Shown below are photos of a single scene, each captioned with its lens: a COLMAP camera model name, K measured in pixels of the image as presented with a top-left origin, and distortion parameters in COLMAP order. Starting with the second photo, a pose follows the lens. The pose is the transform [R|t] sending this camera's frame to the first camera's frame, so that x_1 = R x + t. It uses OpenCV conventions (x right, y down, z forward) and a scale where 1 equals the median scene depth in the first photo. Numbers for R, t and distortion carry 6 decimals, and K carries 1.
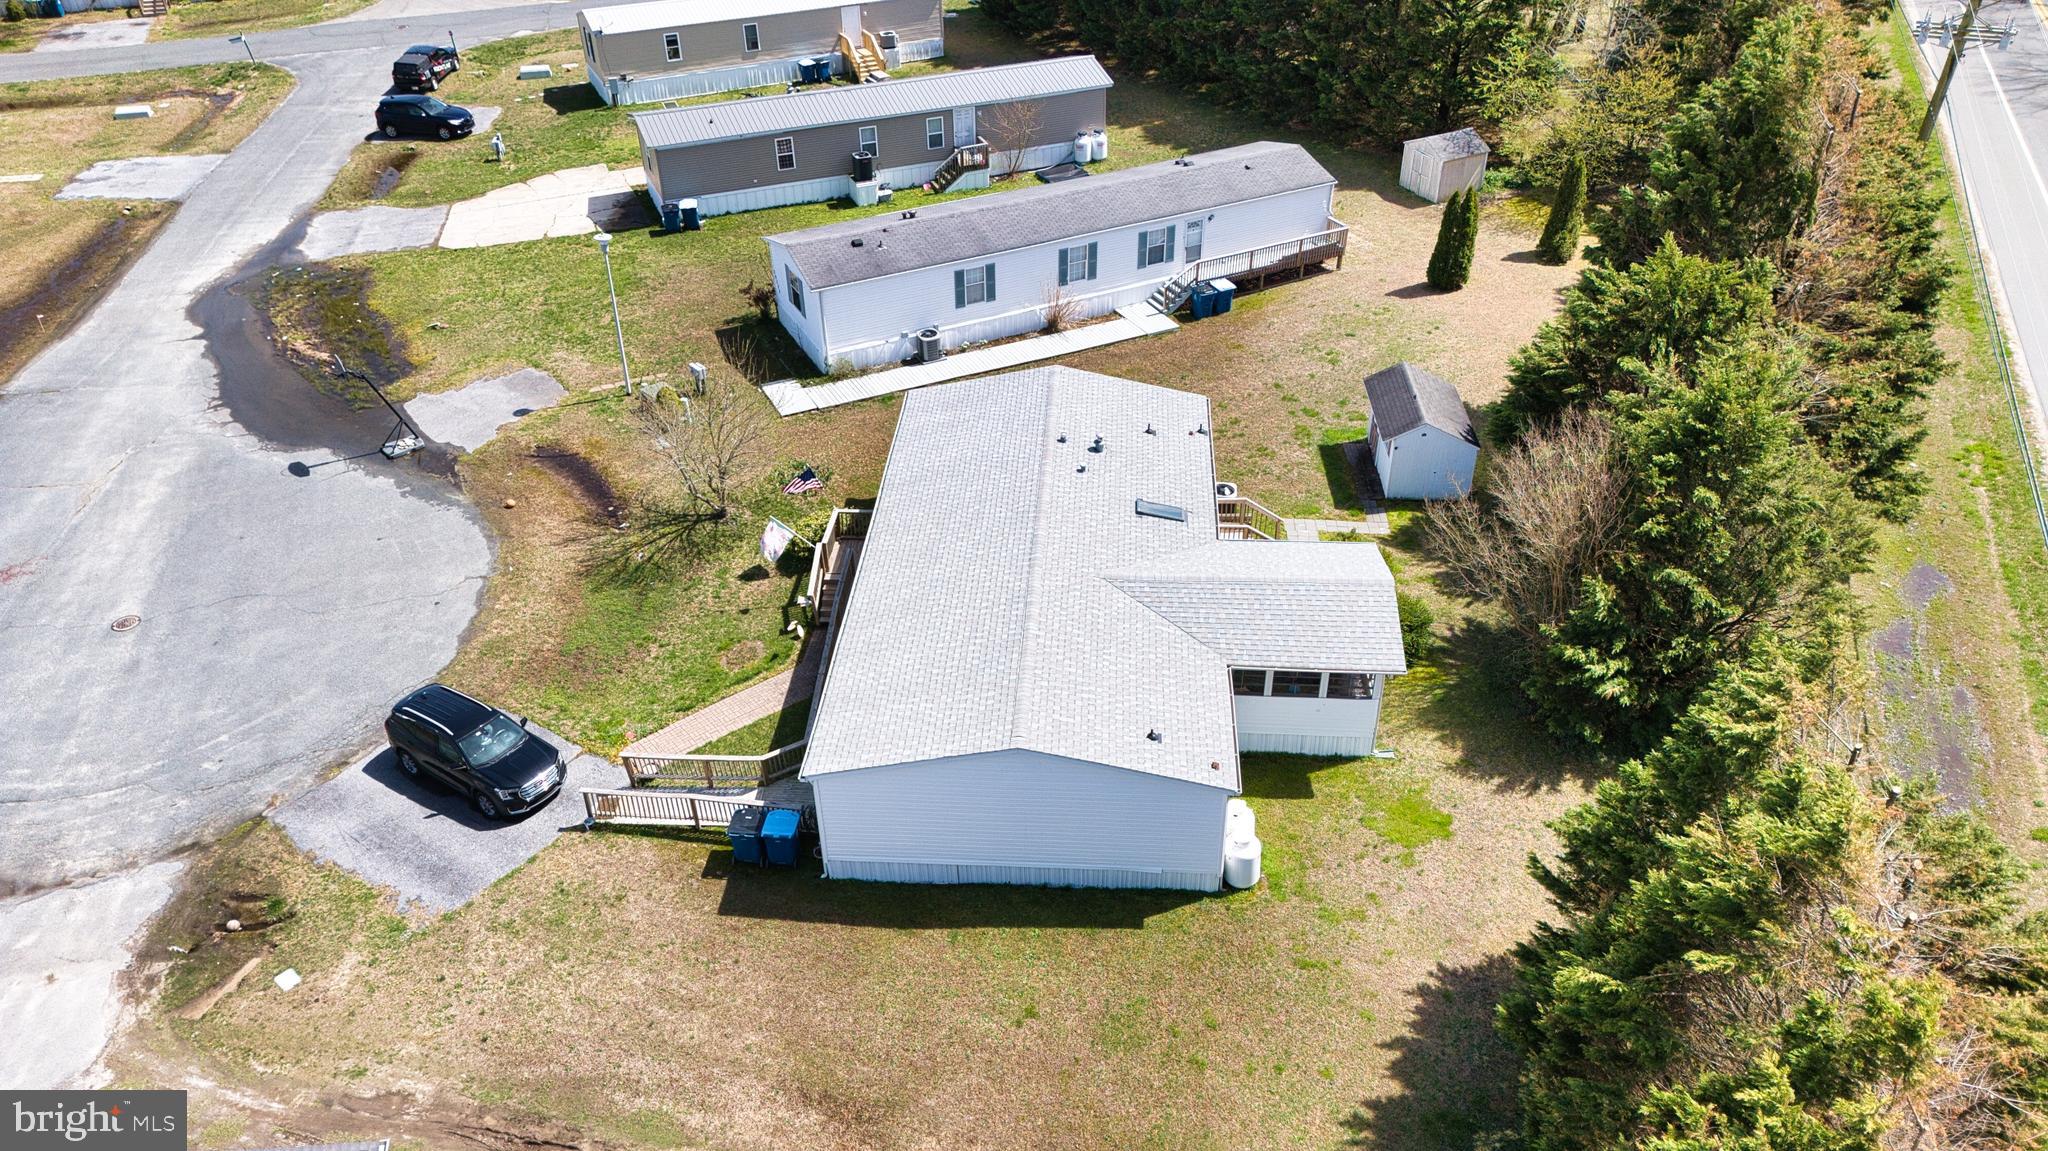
lens RADIAL K [[1448.3, 0, 1032.6], [0, 1448.3, 579.1], [0, 0, 1]] dist [0.067706, -0.061341]
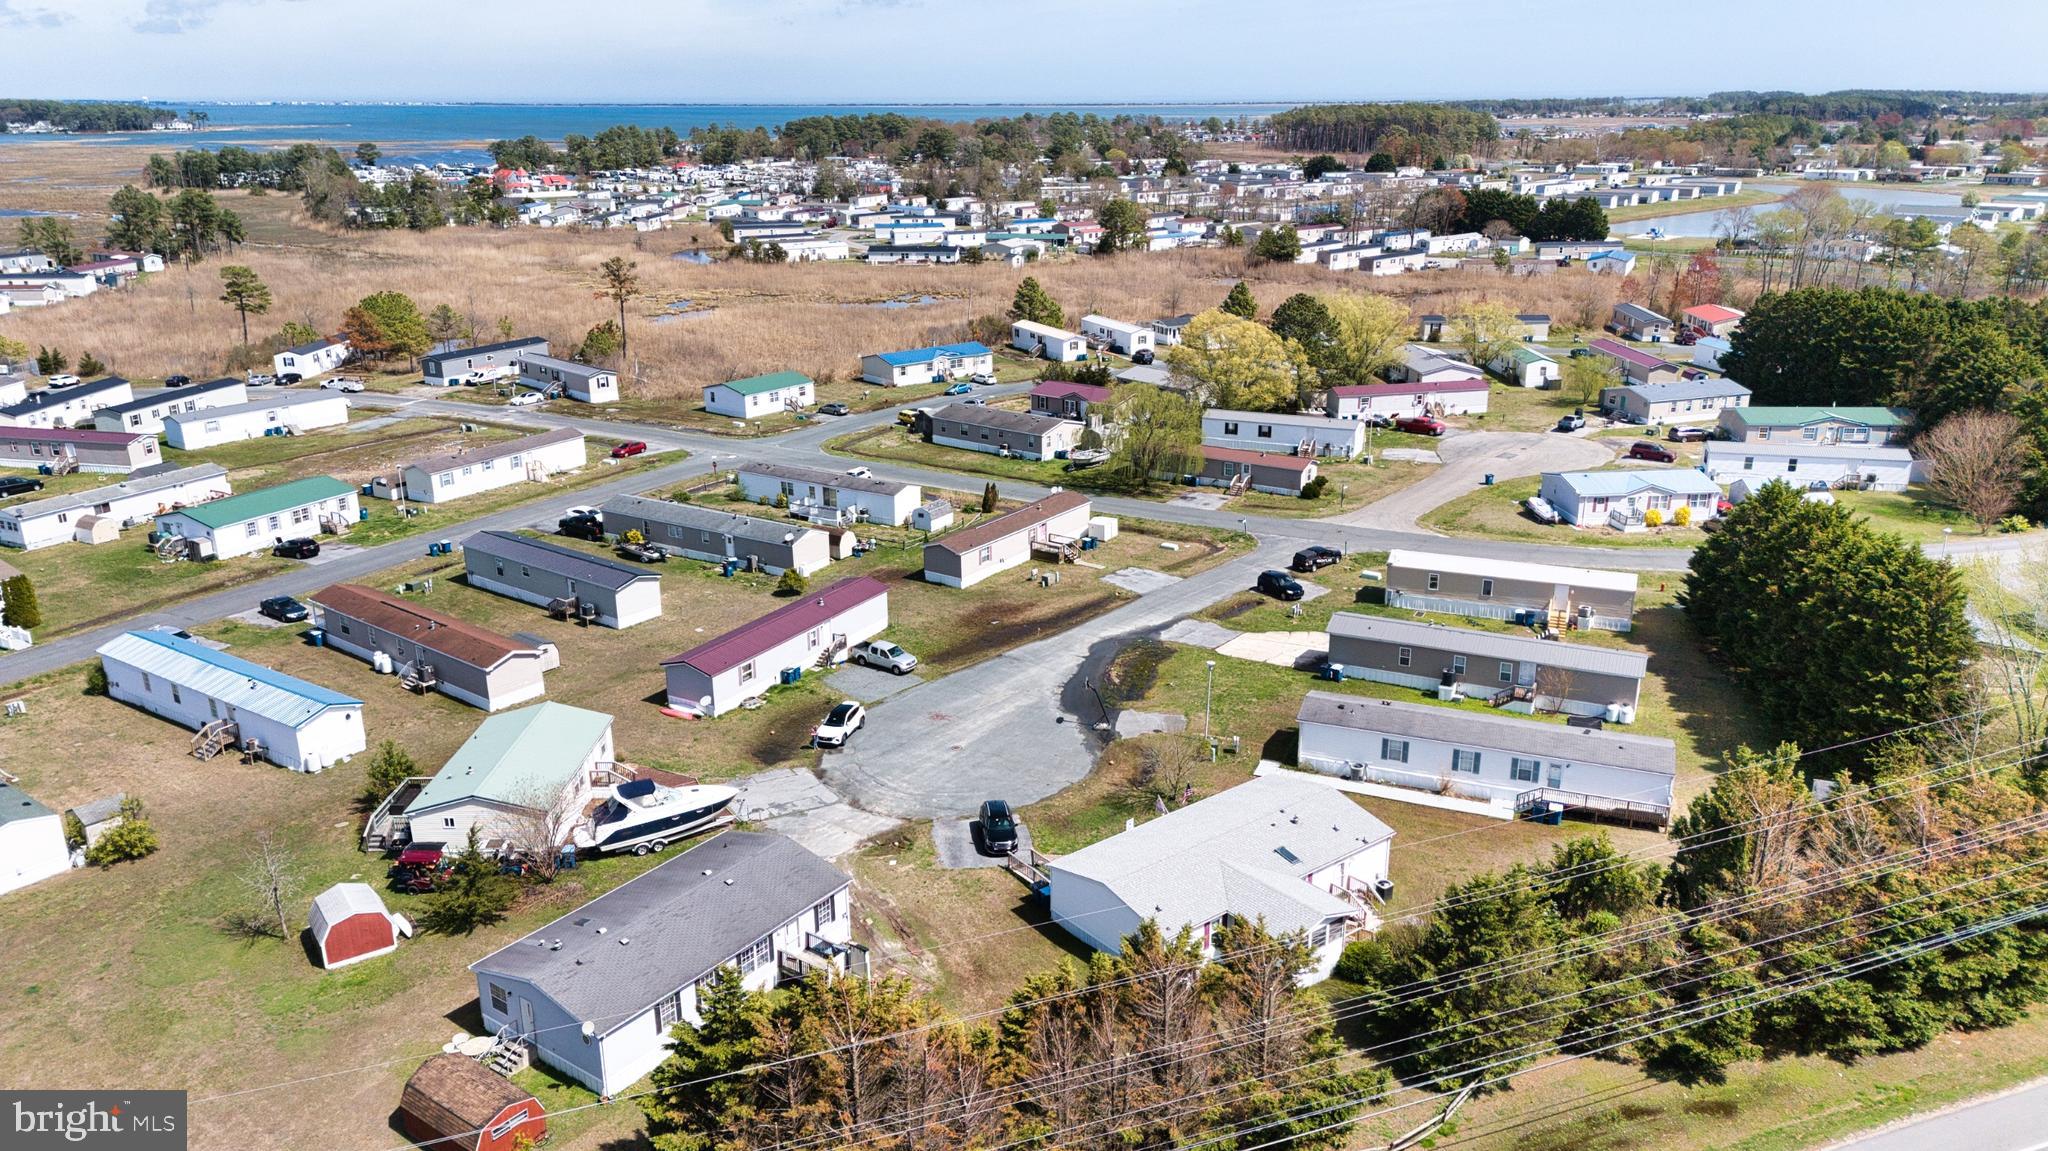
lens RADIAL K [[1436.5, 0, 1035.7], [0, 1436.5, 573.8], [0, 0, 1]] dist [0.153208, -0.273216]
pose [[0.668285, 0.234381, -0.706018, 0.824488], [-0.429405, 0.896531, -0.108828, -0.019050], [0.607460, 0.375895, 0.699782, -0.531449]]
